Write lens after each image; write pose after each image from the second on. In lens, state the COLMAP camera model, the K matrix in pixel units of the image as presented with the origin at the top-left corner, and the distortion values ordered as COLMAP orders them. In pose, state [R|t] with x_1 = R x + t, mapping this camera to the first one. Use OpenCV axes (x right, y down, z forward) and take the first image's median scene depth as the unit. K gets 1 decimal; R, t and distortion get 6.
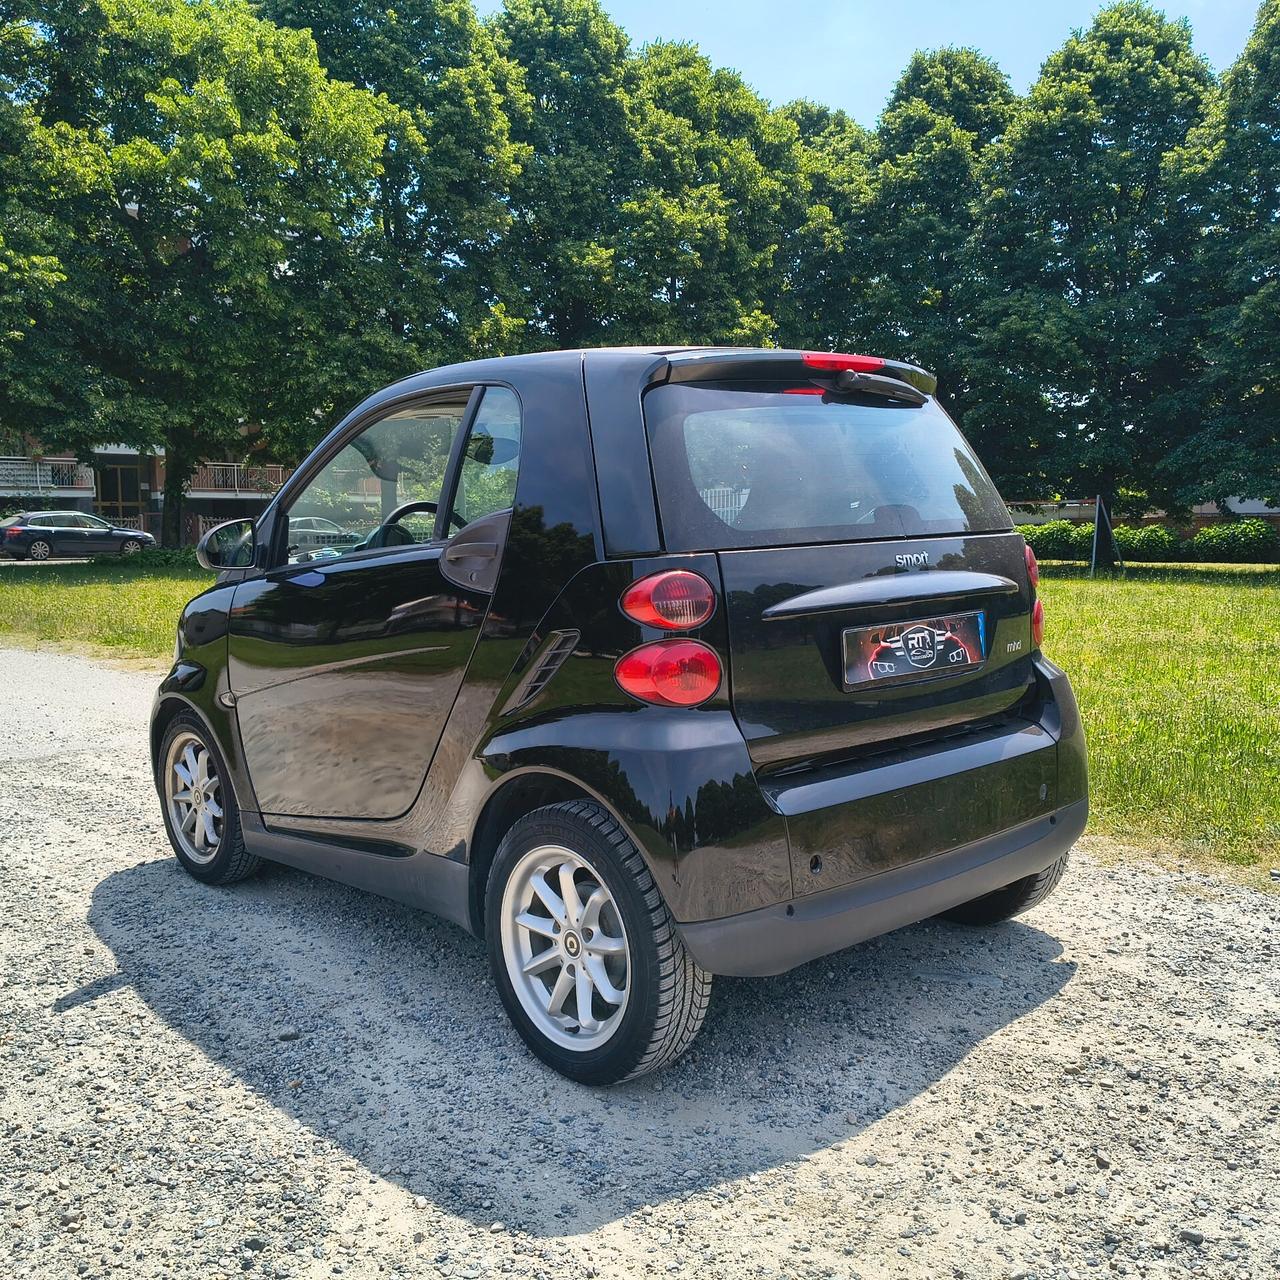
lens RADIAL K [[1255.2, 0, 633.3], [0, 1255.2, 663.4], [0, 0, 1]] dist [-0.007746, -0.038805]
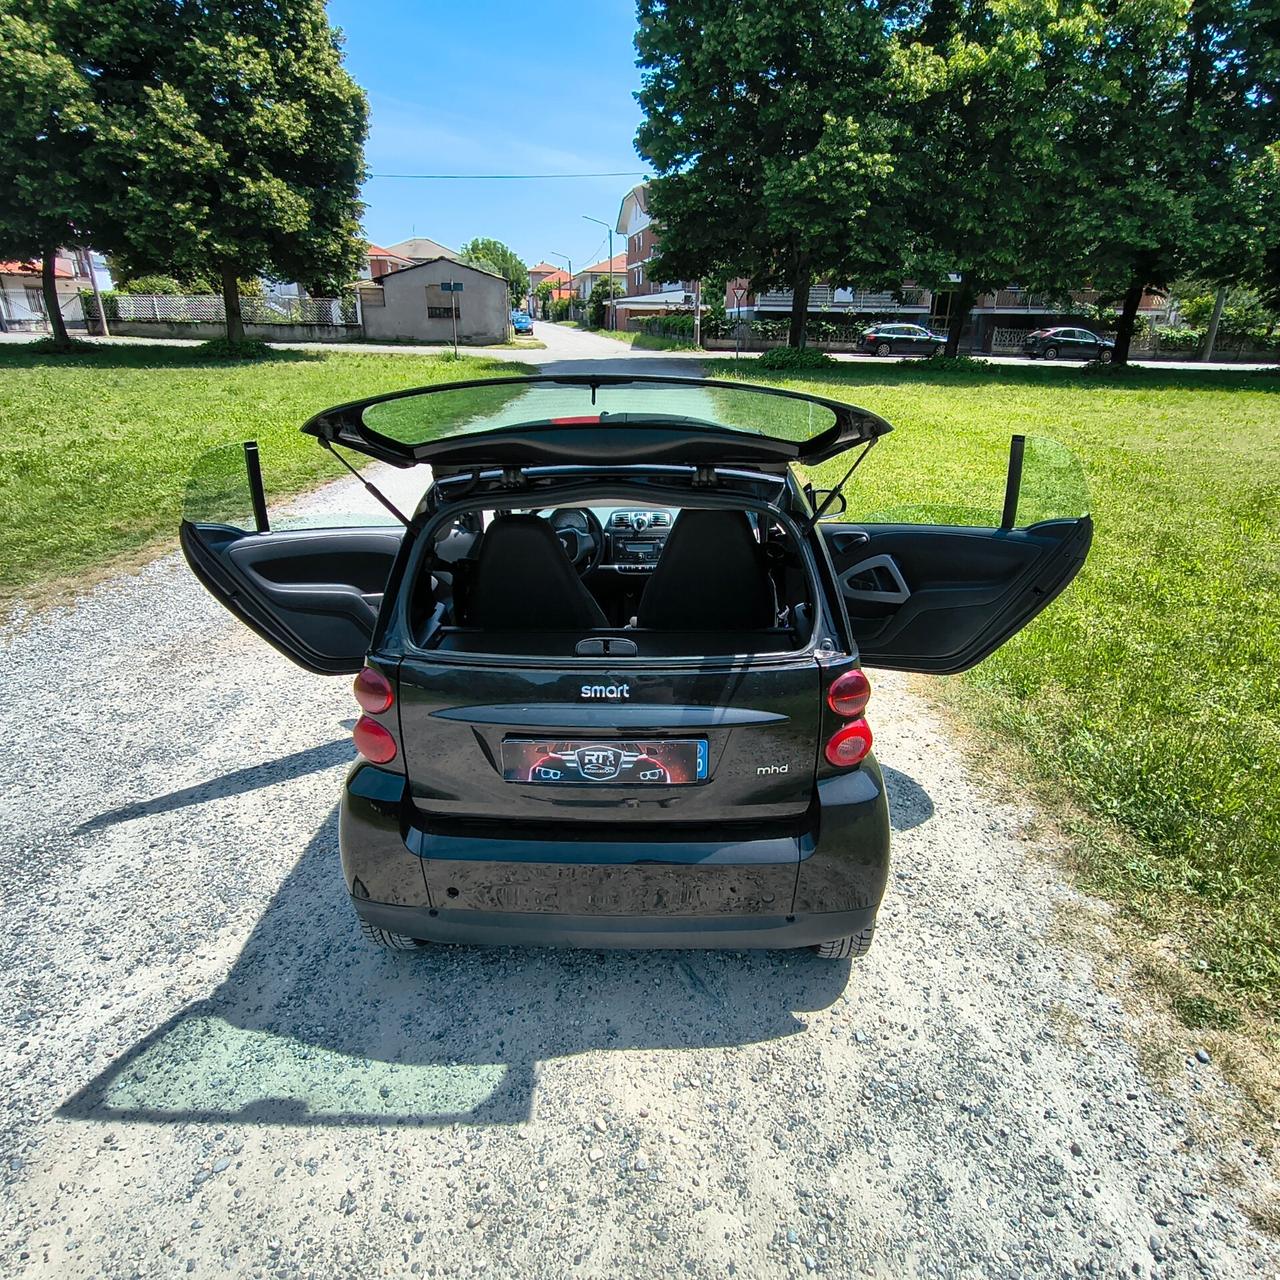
lens RADIAL K [[765.2, 0, 640.0], [0, 765.2, 640.0], [0, 0, 1]] dist [-0.001868, 0.002366]
pose [[0.724579, 0.273913, -0.632421, 0.052112], [-0.089128, 0.947164, 0.308119, -0.025563], [0.683404, -0.166890, 0.710708, 0.039824]]
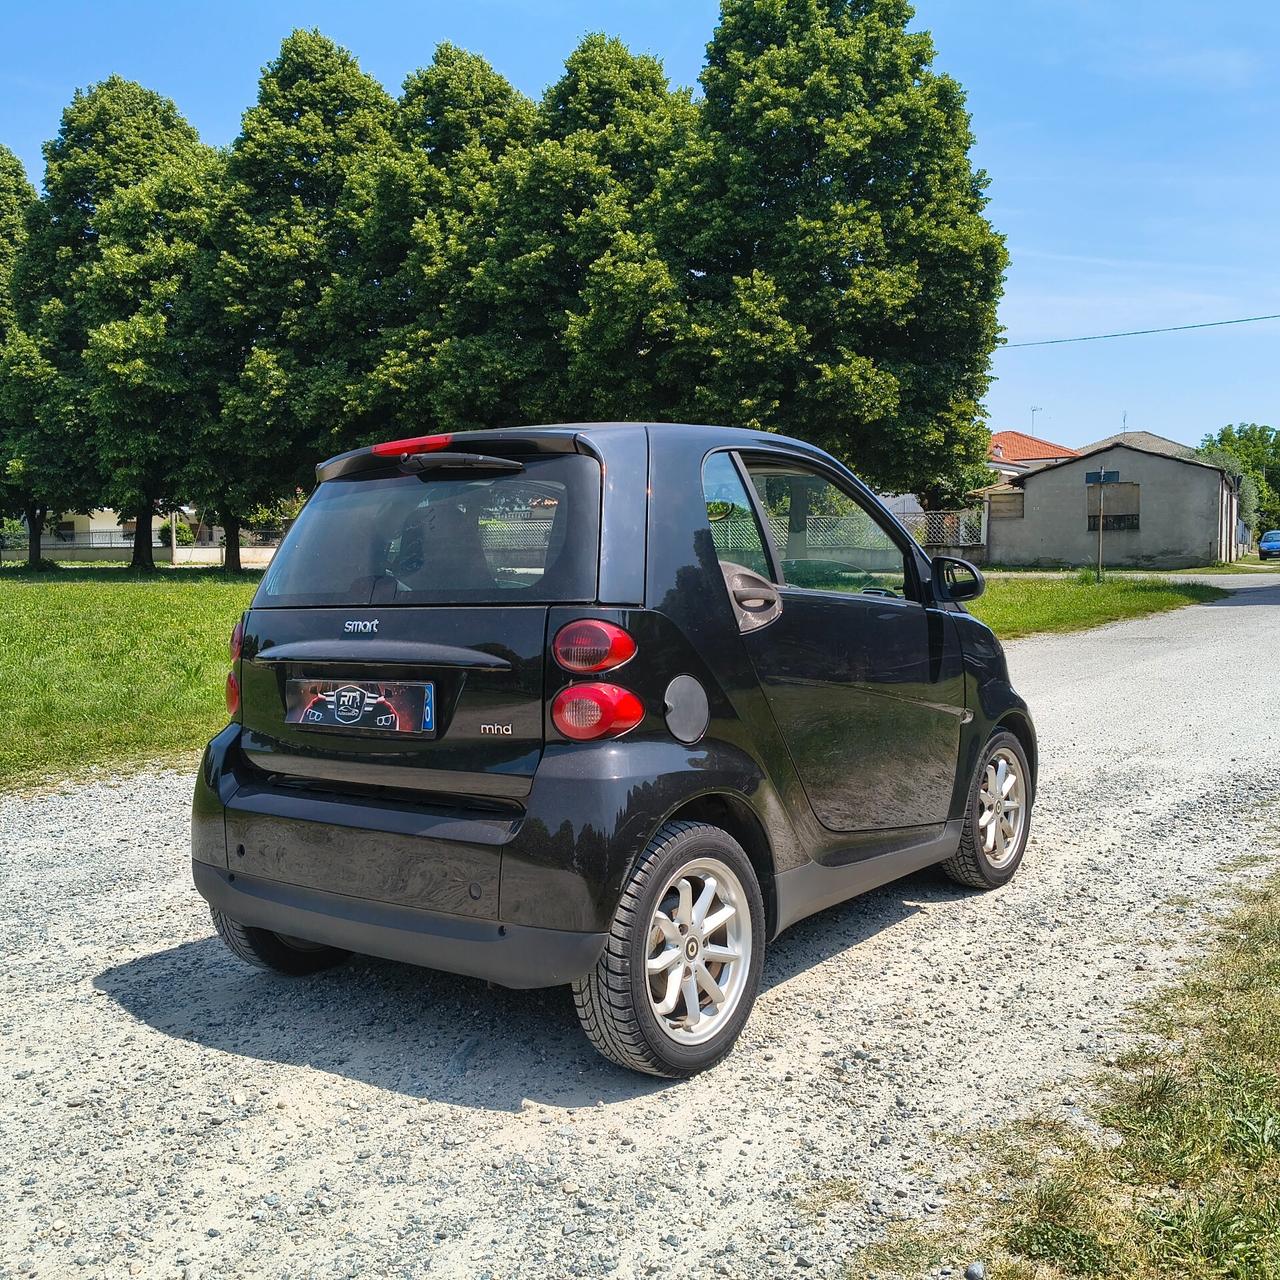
lens RADIAL K [[1232.3, 0, 634.8], [0, 1232.3, 676.3], [0, 0, 1]] dist [0.091738, -0.254148]
pose [[0.192162, 0.098892, -0.976368, 0.102305], [-0.093906, 0.992197, 0.082014, -0.011546], [0.976860, 0.075926, 0.199949, 0.077771]]
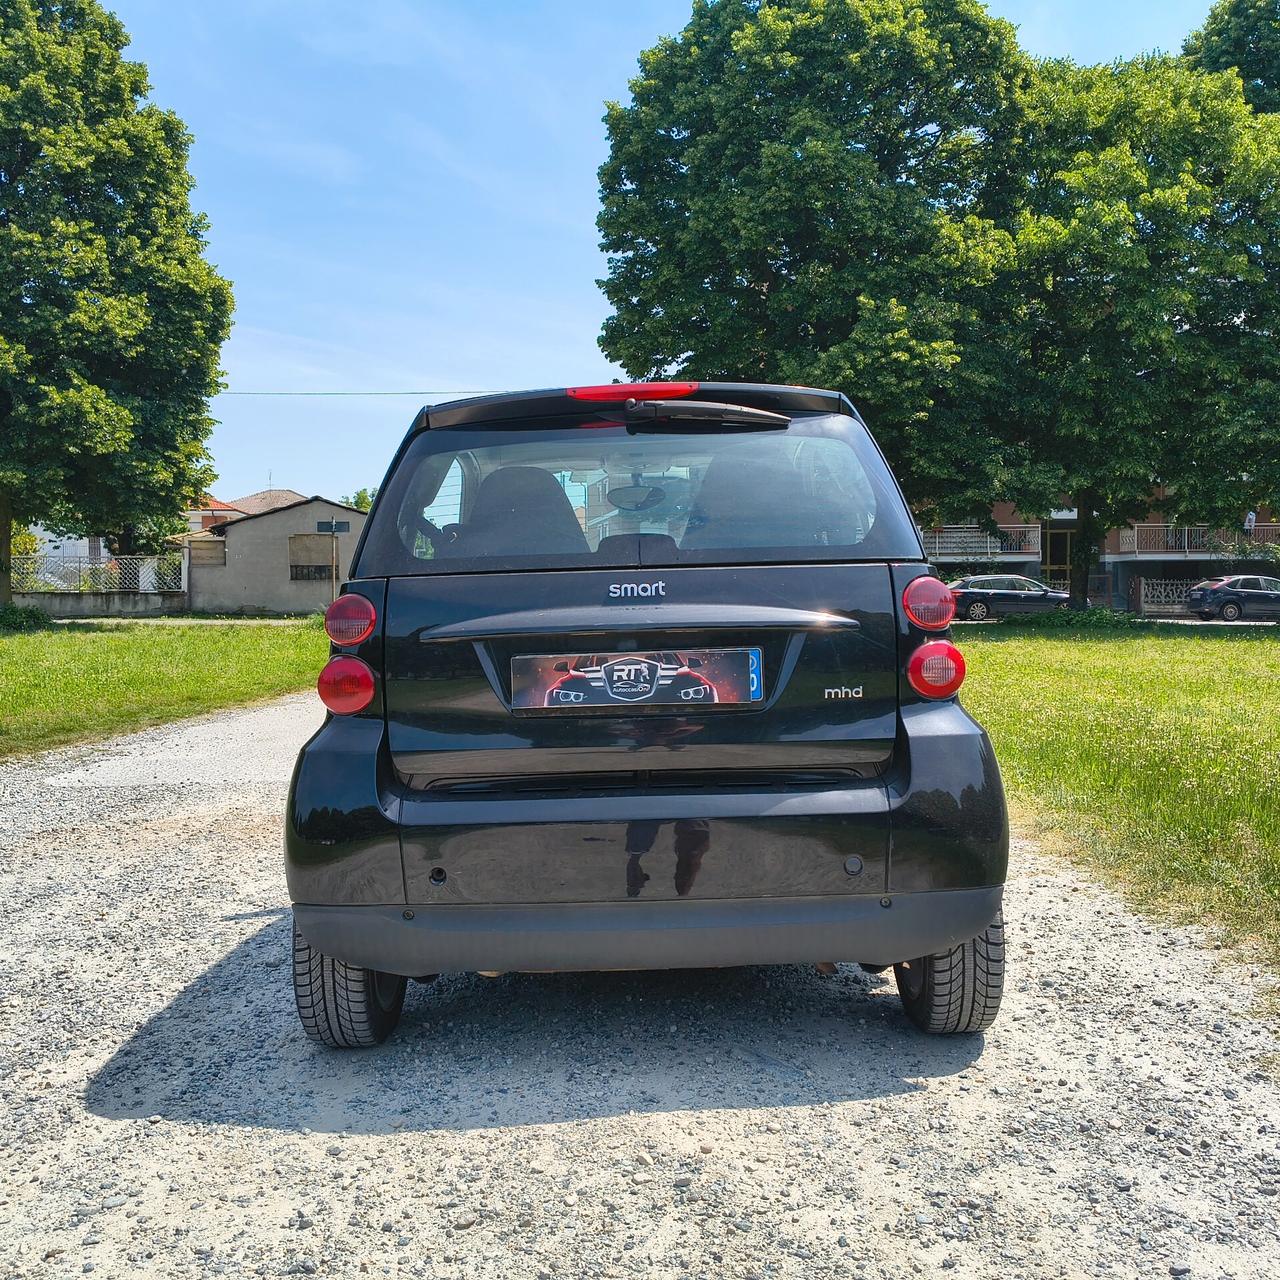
lens RADIAL K [[1255.9, 0, 631.1], [0, 1255.9, 637.2], [0, 0, 1]] dist [0.016753, -0.045629]
pose [[0.737507, 0.022837, -0.674954, 0.066407], [-0.071043, 0.996506, -0.043911, -0.000251], [0.671593, 0.080335, 0.736552, 0.022000]]
